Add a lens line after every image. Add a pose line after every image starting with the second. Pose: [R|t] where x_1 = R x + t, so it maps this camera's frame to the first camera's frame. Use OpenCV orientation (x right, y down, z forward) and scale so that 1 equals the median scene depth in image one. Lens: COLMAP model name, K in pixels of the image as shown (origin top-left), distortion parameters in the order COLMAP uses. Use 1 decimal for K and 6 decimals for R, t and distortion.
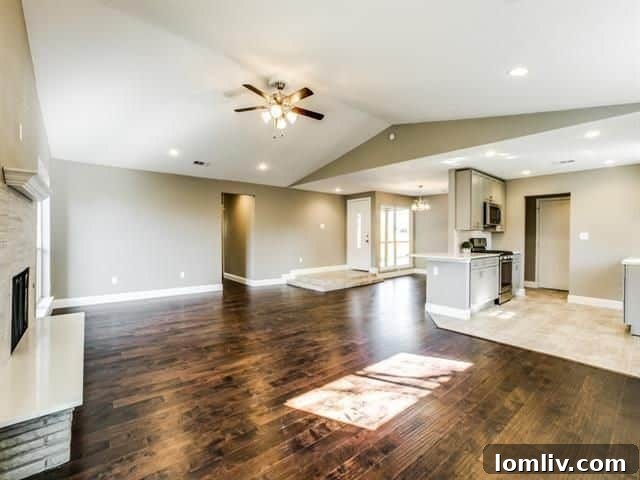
lens RADIAL K [[287.5, 0, 320.1], [0, 287.5, 238.1], [0, 0, 1]] dist [-0.025165, 0.000678]
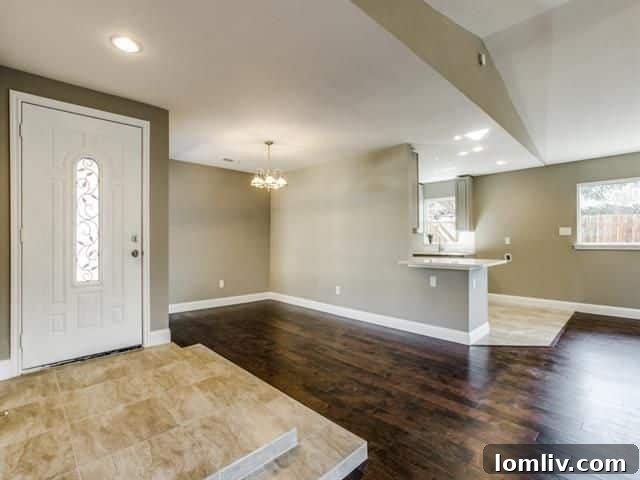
lens RADIAL K [[307.3, 0, 316.8], [0, 307.3, 239.2], [0, 0, 1]] dist [-0.020362, 0.000875]
pose [[-0.066916, -0.004740, 0.997747, -0.280951], [0.013477, 0.999893, 0.005654, -0.007953], [-0.997668, 0.013825, -0.066845, 1.200473]]
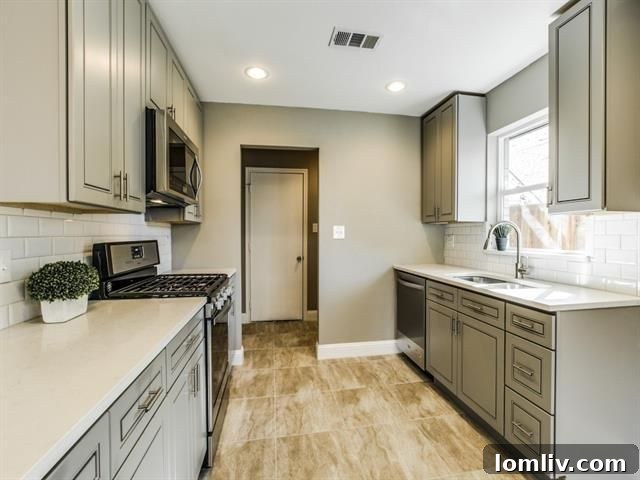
lens RADIAL K [[287.5, 0, 320.1], [0, 287.5, 238.1], [0, 0, 1]] dist [-0.025165, 0.000678]
pose [[0.498413, -0.024615, 0.866590, 0.404499], [0.015204, 0.999691, 0.019652, -0.006857], [-0.866807, 0.003381, 0.498633, 0.695900]]
